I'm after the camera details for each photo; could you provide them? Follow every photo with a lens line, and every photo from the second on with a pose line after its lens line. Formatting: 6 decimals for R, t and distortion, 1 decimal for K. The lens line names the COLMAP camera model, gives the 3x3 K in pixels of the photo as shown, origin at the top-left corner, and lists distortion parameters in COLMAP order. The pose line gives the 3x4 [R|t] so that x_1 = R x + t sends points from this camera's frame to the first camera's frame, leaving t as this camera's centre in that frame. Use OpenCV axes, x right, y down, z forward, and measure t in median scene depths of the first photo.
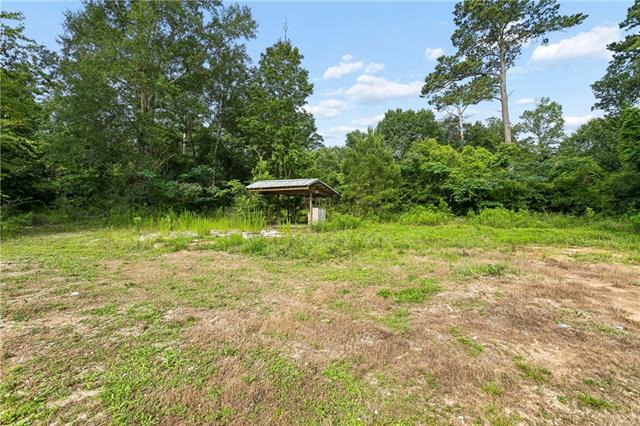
lens RADIAL K [[300.4, 0, 320.0], [0, 300.4, 213.0], [0, 0, 1]] dist [-0.000066, 0.000105]
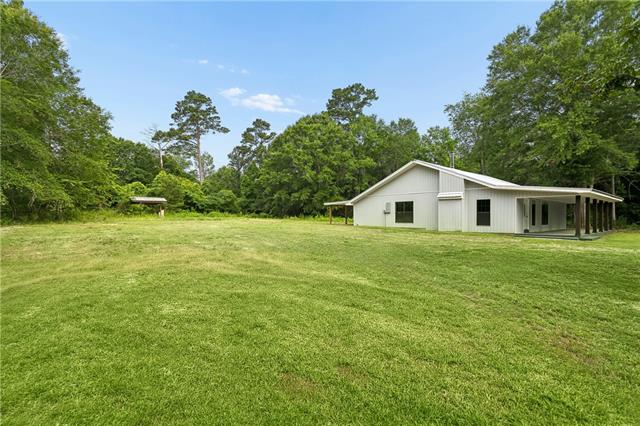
lens RADIAL K [[300.4, 0, 320.0], [0, 300.4, 213.0], [0, 0, 1]] dist [-0.000066, 0.000105]
pose [[0.428407, 0.003401, 0.903580, -0.966794], [-0.005847, 0.999982, -0.000992, -0.003027], [-0.903567, -0.004858, 0.428419, -0.678156]]
